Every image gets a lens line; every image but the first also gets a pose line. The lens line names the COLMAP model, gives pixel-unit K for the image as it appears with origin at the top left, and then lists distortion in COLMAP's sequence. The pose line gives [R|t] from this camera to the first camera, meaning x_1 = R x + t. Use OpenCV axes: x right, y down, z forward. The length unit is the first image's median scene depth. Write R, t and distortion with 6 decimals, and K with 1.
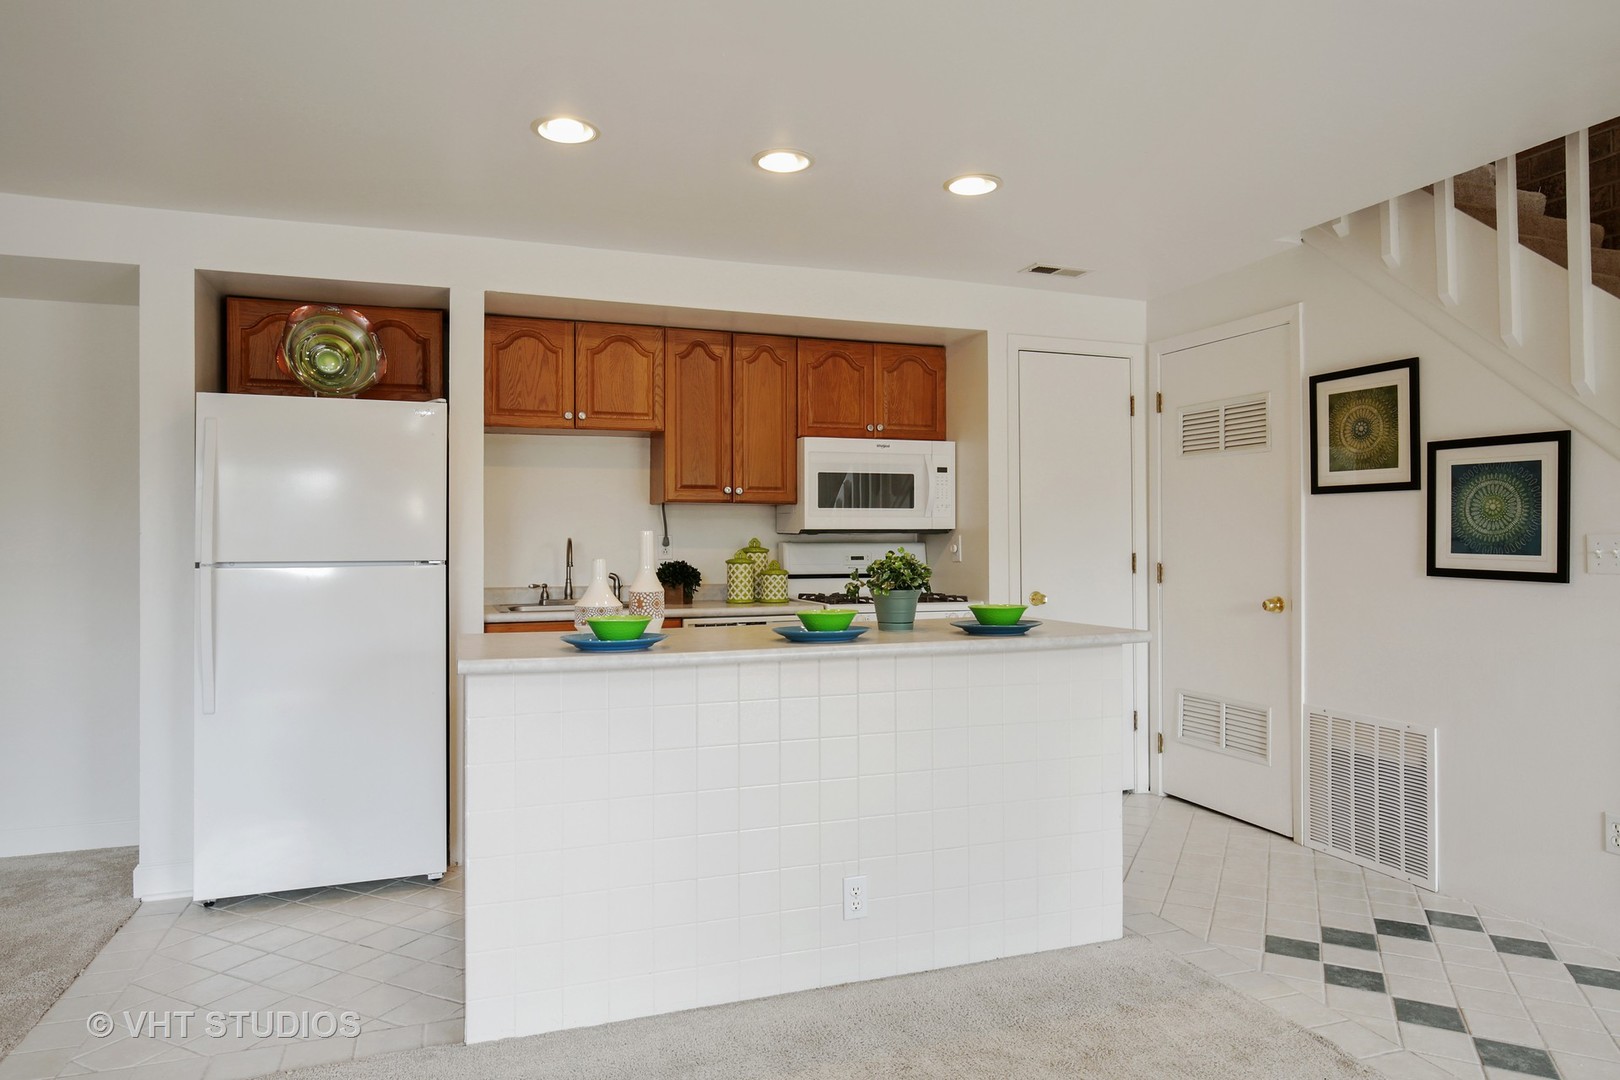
lens RADIAL K [[1017.8, 0, 810.0], [0, 1017.8, 540.0], [0, 0, 1]] dist [0.043287, -0.000126]
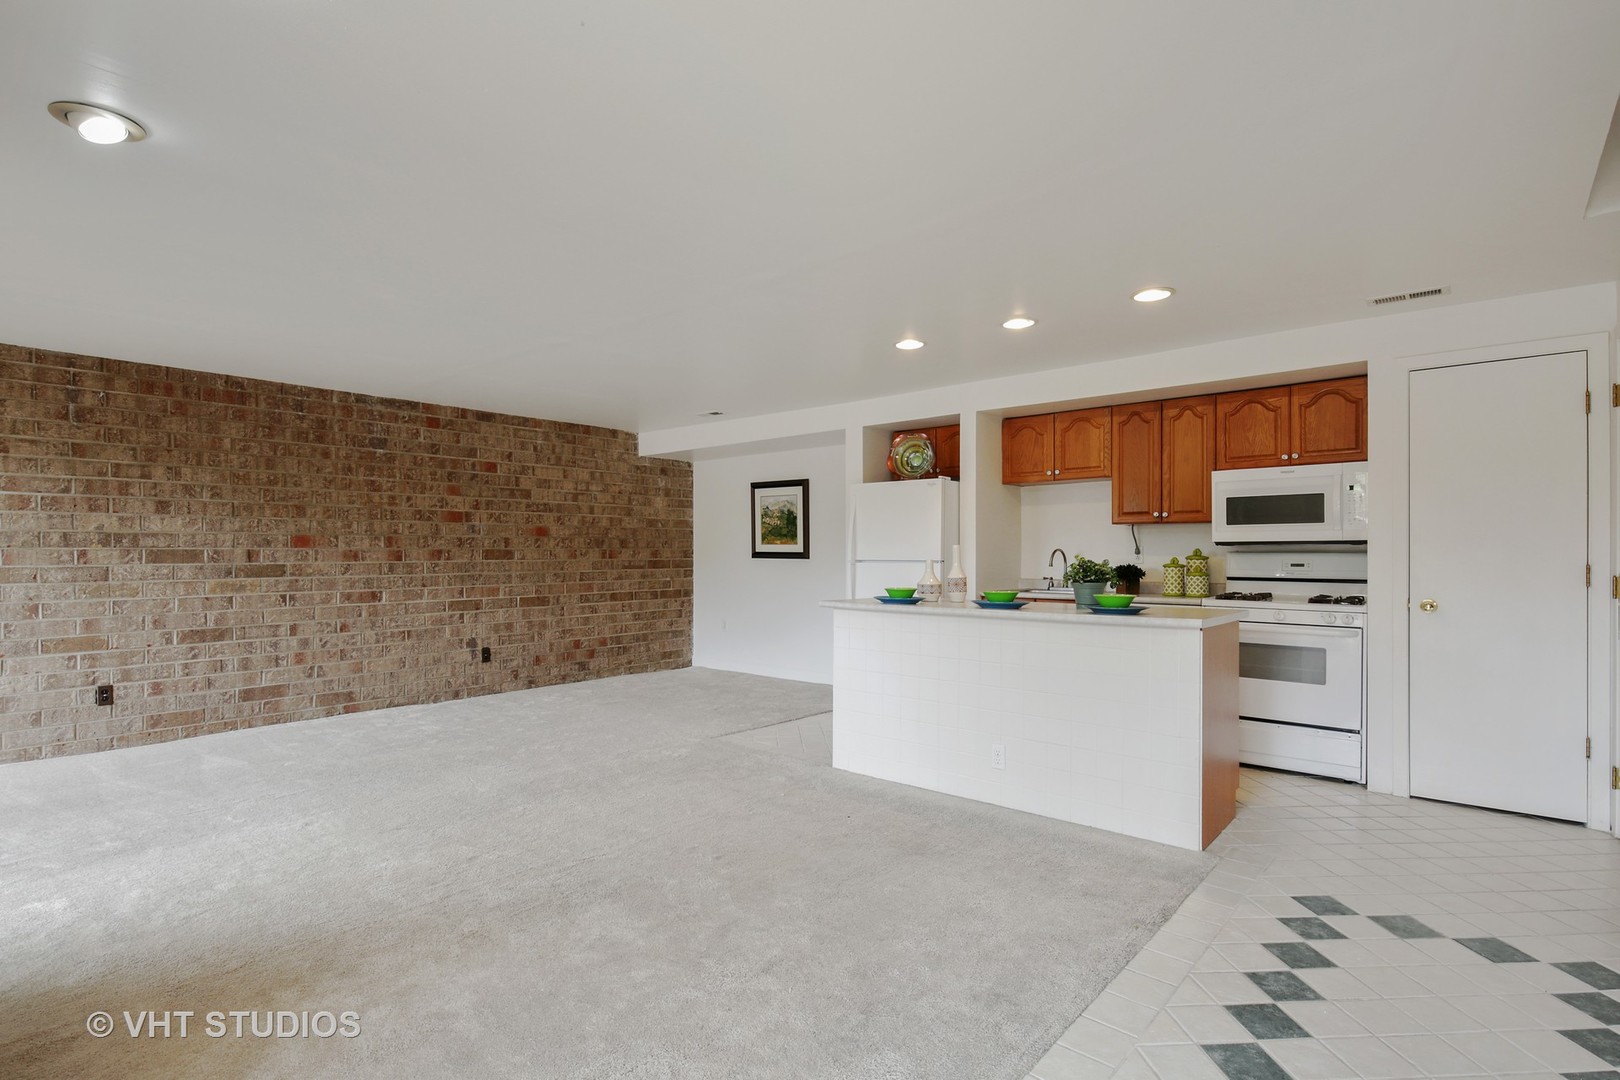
lens RADIAL K [[784.6, 0, 808.5], [0, 784.6, 560.9], [0, 0, 1]] dist [0.001605, 0.000144]
pose [[0.488165, 0.011519, -0.872675, 0.662216], [-0.004027, 0.999932, 0.010946, 0.005673], [0.872742, -0.001829, 0.488178, 0.060309]]
